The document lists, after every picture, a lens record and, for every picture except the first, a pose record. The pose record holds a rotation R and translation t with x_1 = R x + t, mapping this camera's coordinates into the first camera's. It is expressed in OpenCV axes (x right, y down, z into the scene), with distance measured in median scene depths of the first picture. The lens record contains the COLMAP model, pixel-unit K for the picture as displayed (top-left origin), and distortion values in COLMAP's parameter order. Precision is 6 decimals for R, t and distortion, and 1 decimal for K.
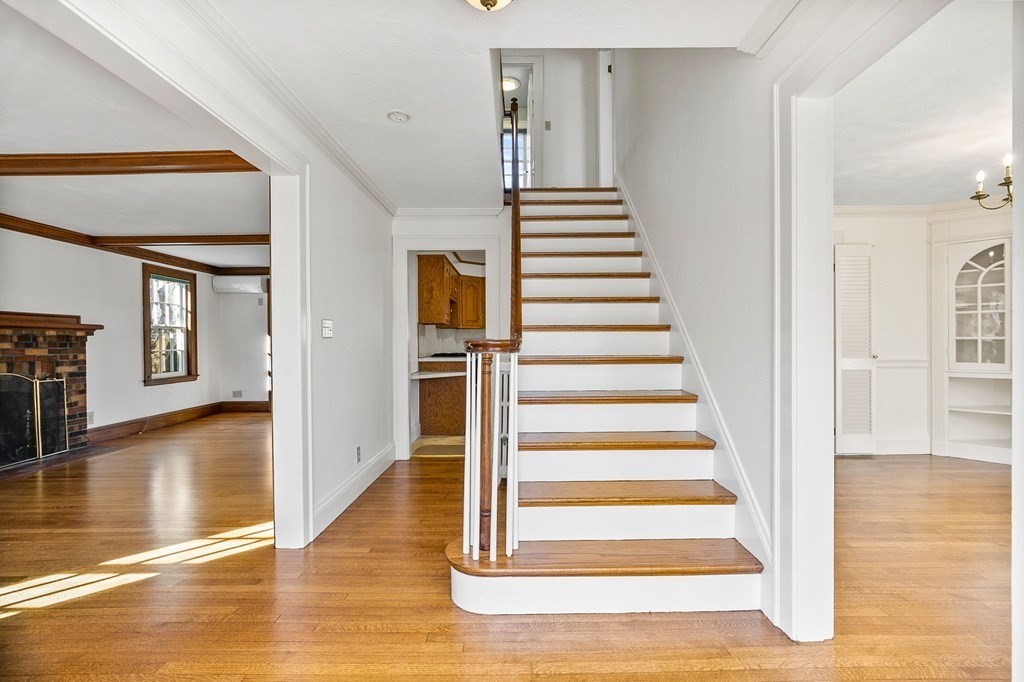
lens RADIAL K [[471.5, 0, 511.9], [0, 471.5, 342.2], [0, 0, 1]] dist [-0.005379, 0.001860]
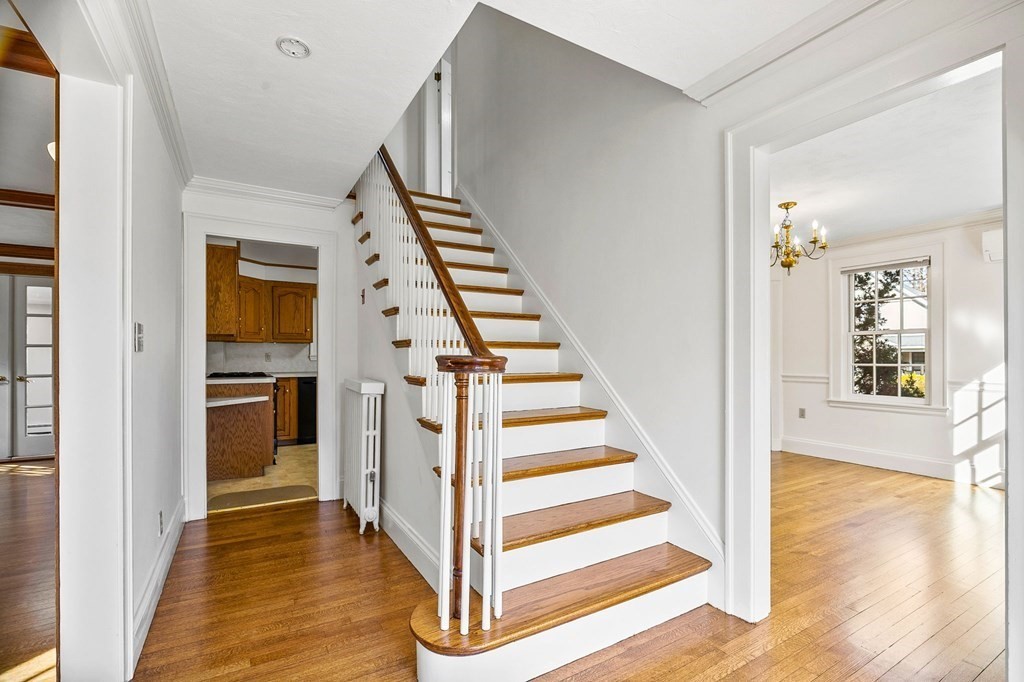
lens RADIAL K [[471.5, 0, 523.8], [0, 471.5, 354.7], [0, 0, 1]] dist [-0.005379, 0.001860]
pose [[0.856694, 0.008109, 0.515761, -0.320922], [-0.003467, 0.999944, -0.009963, -0.000882], [-0.515813, 0.006748, 0.856674, 0.210574]]
